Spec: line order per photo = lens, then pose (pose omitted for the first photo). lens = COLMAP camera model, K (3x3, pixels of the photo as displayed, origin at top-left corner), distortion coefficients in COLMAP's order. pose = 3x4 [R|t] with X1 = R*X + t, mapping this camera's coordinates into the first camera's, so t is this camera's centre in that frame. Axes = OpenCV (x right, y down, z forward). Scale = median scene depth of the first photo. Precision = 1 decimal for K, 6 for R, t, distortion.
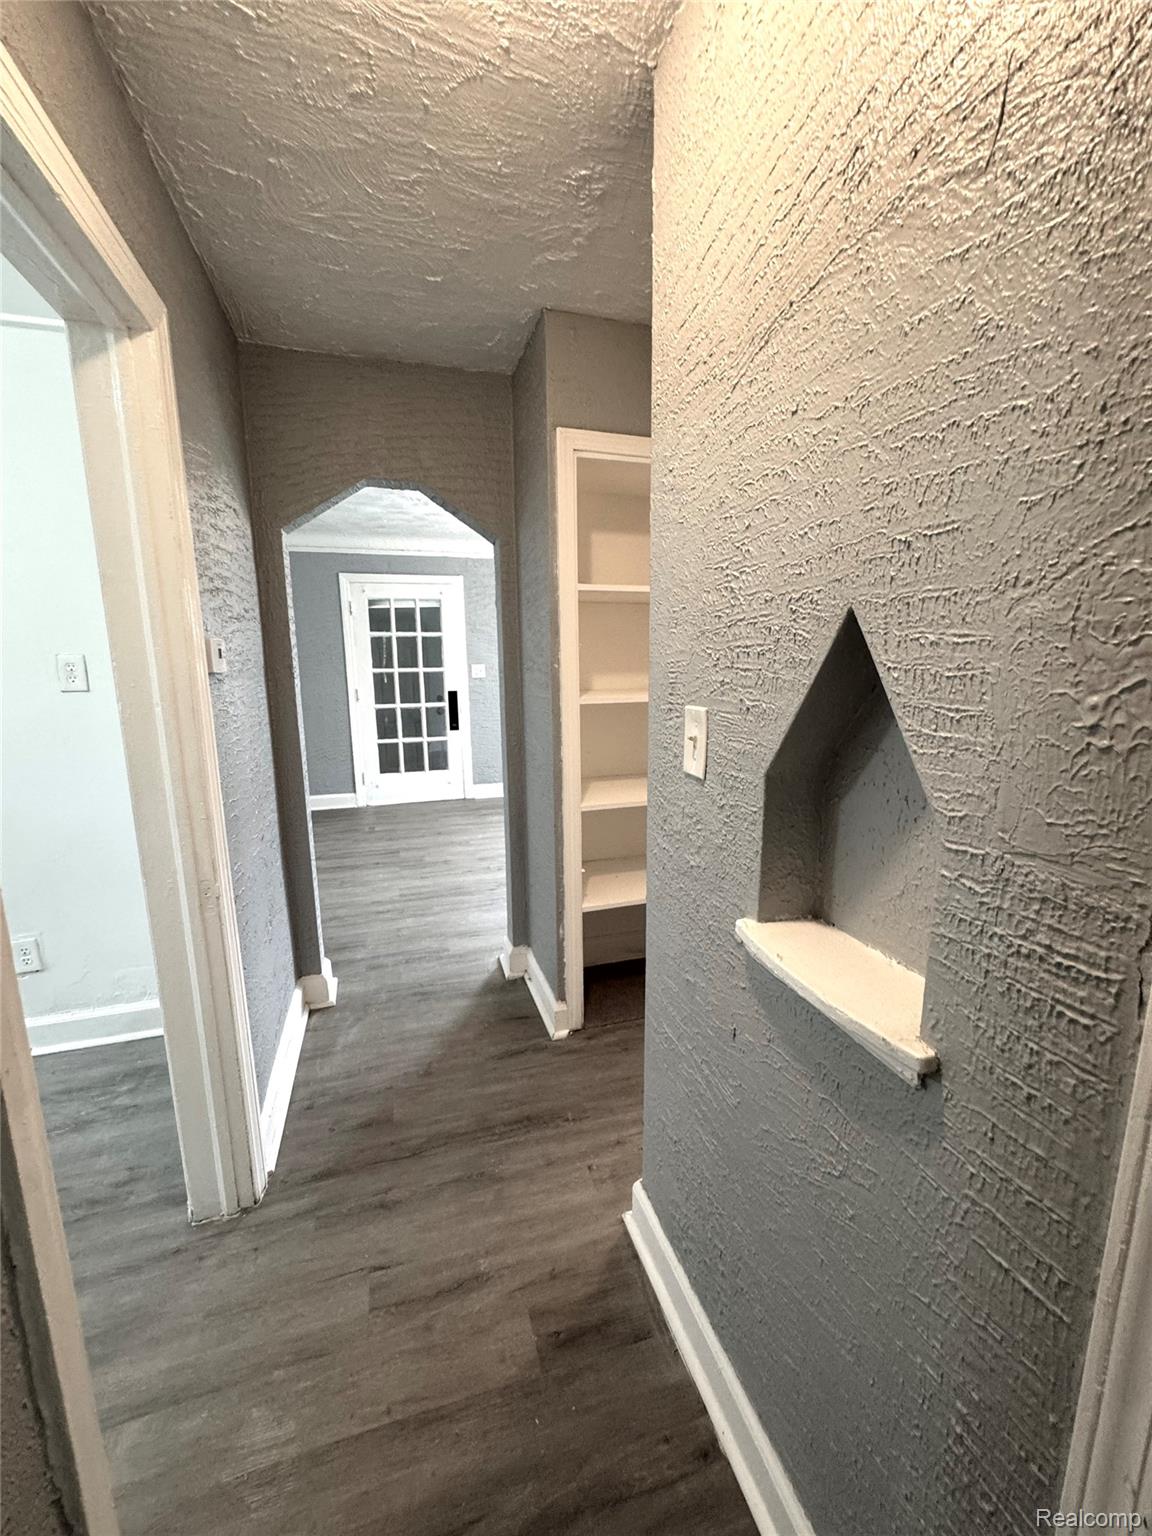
lens RADIAL K [[613.7, 0, 580.7], [0, 613.7, 763.2], [0, 0, 1]] dist [-0.004062, 0.000410]
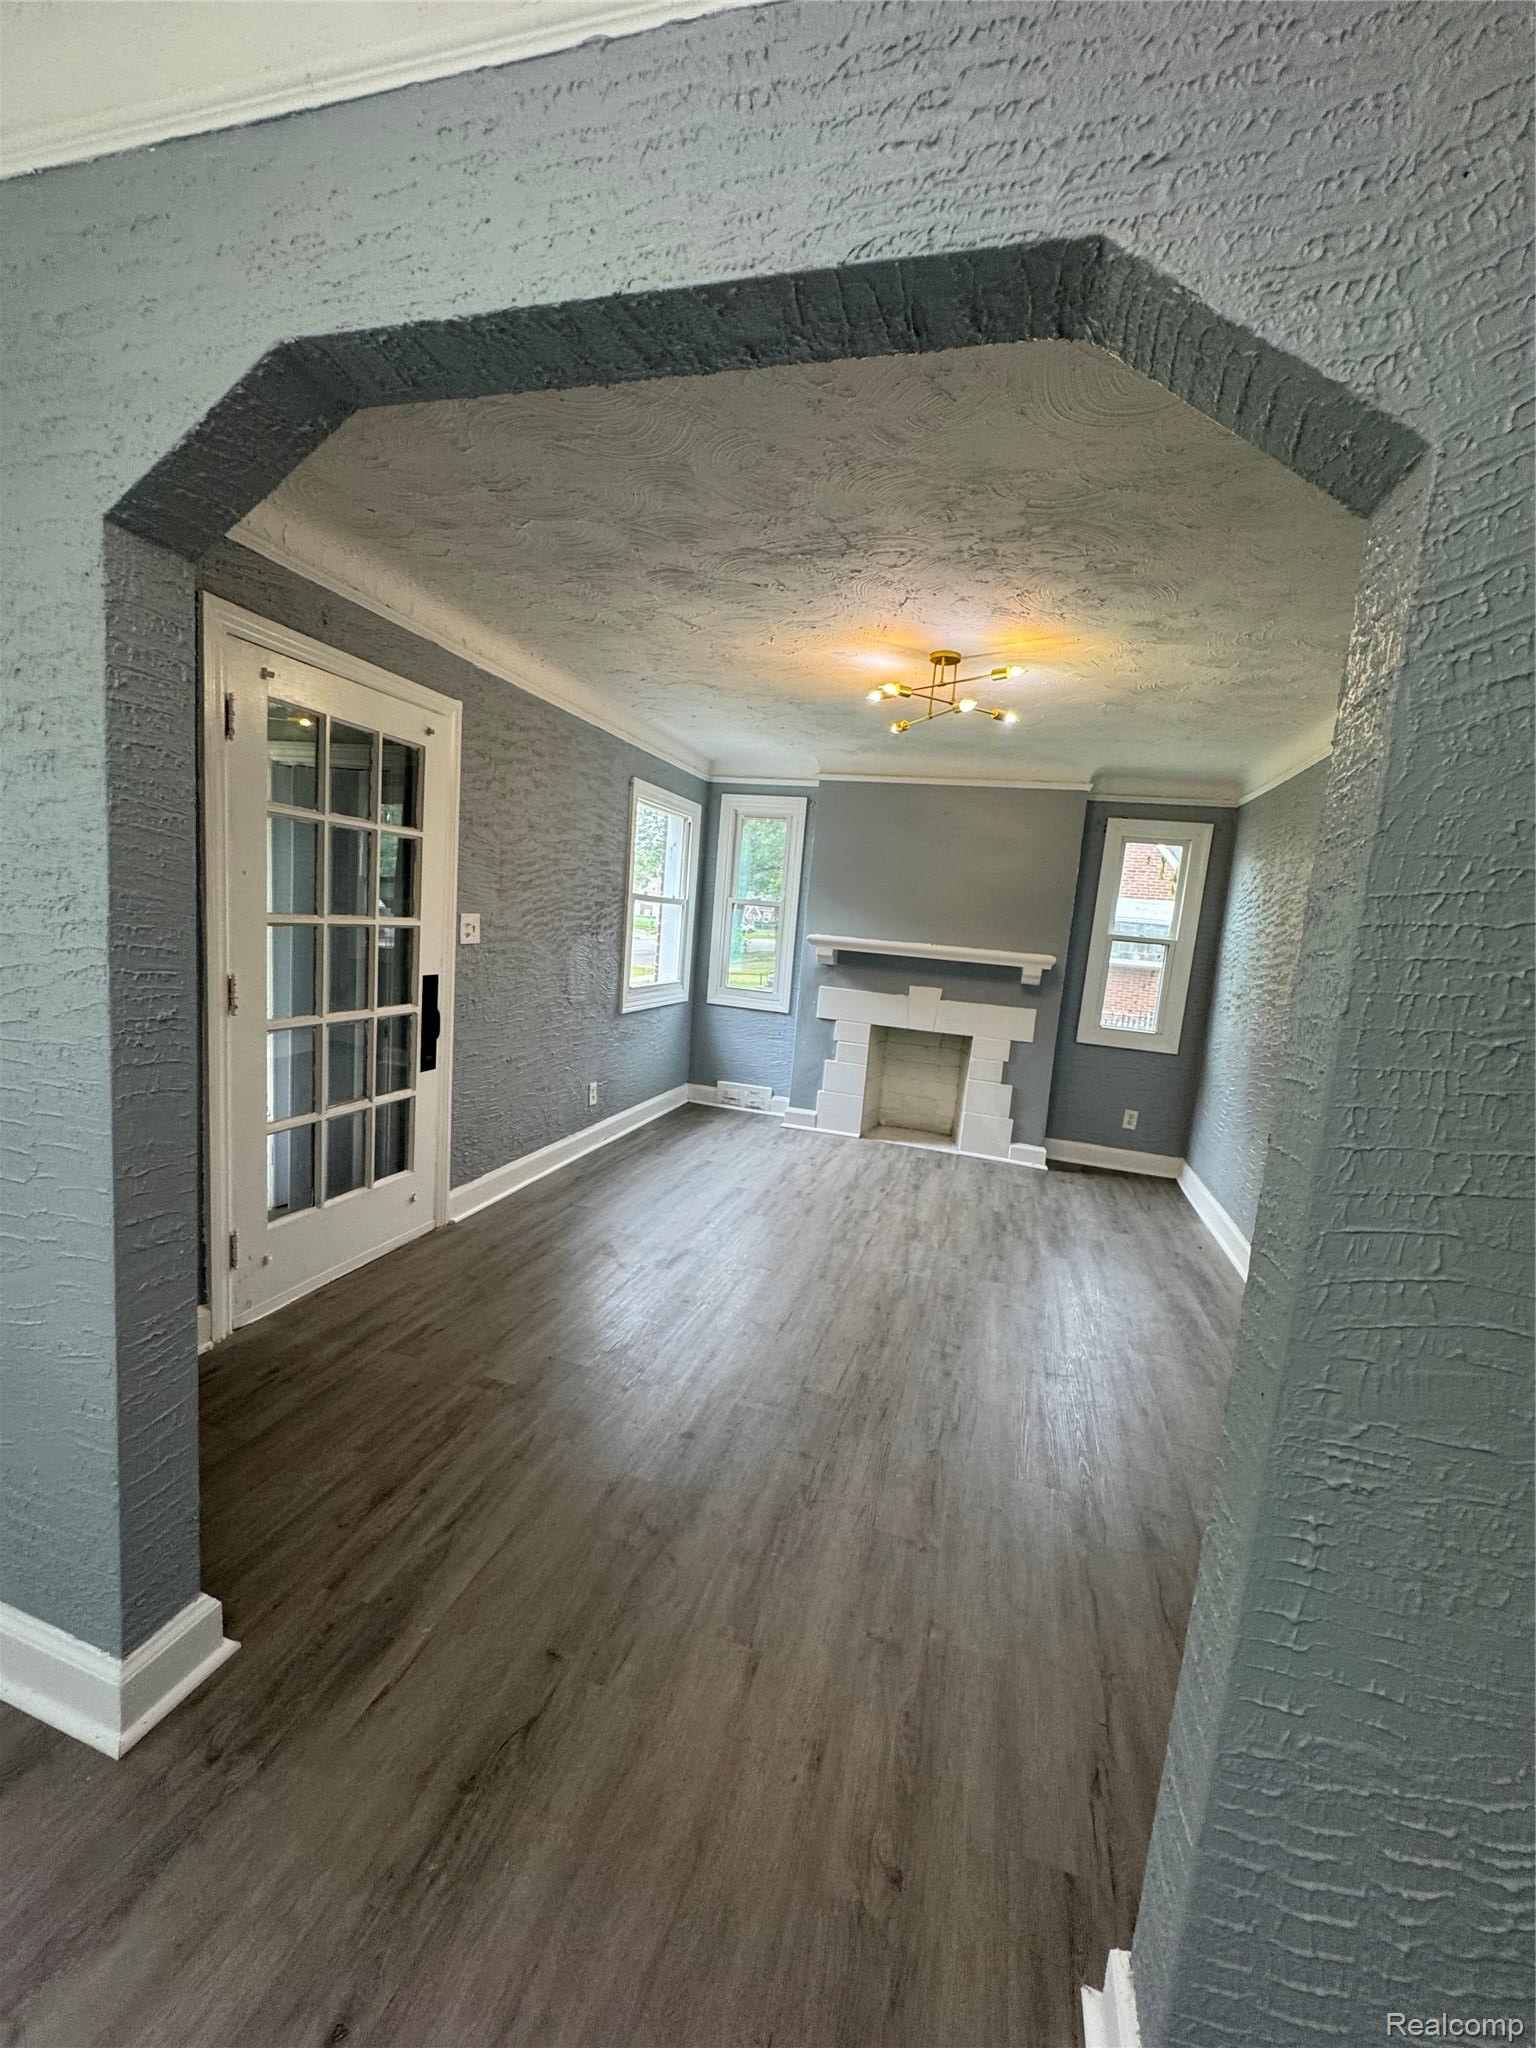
lens RADIAL K [[818.2, 0, 769.9], [0, 818.2, 1022.7], [0, 0, 1]] dist [-0.004062, 0.000410]
pose [[0.548509, -0.054547, 0.834364, -0.538587], [0.058439, 0.997931, 0.026823, -0.087627], [-0.834100, 0.034047, 0.550561, 0.511571]]
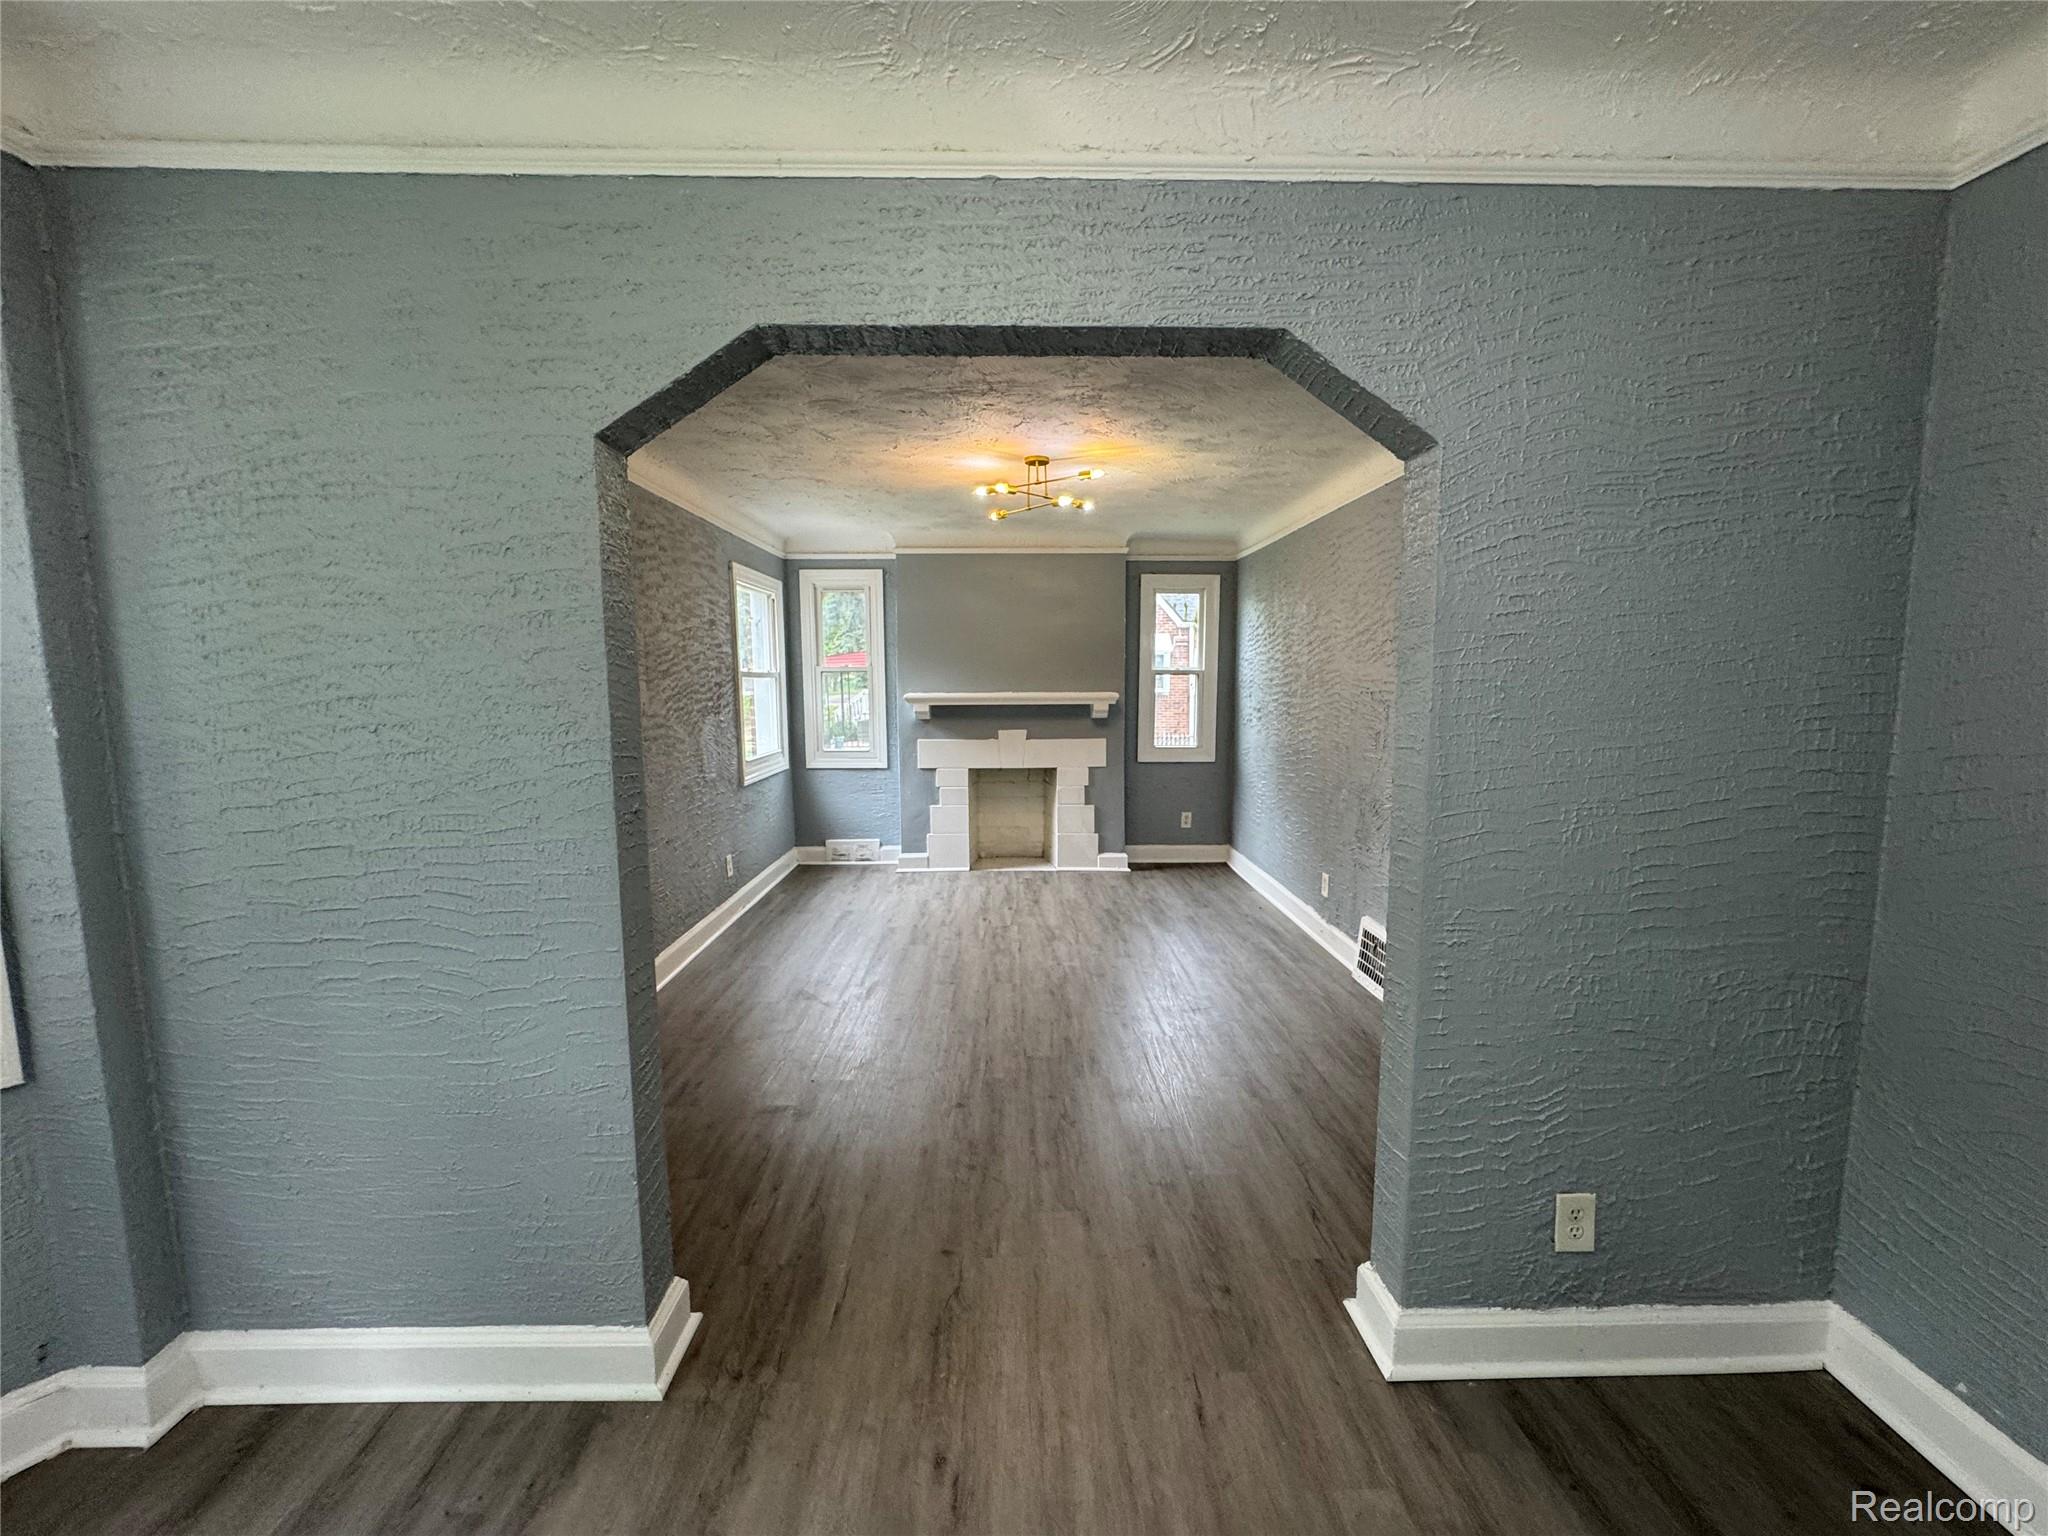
lens RADIAL K [[818.2, 0, 1025.9], [0, 818.2, 768.0], [0, 0, 1]] dist [-0.004062, 0.000410]
pose [[0.274485, -0.101145, 0.956257, -0.672274], [0.171632, 0.983637, 0.054776, -0.098826], [-0.946150, 0.149089, 0.287353, 0.557660]]
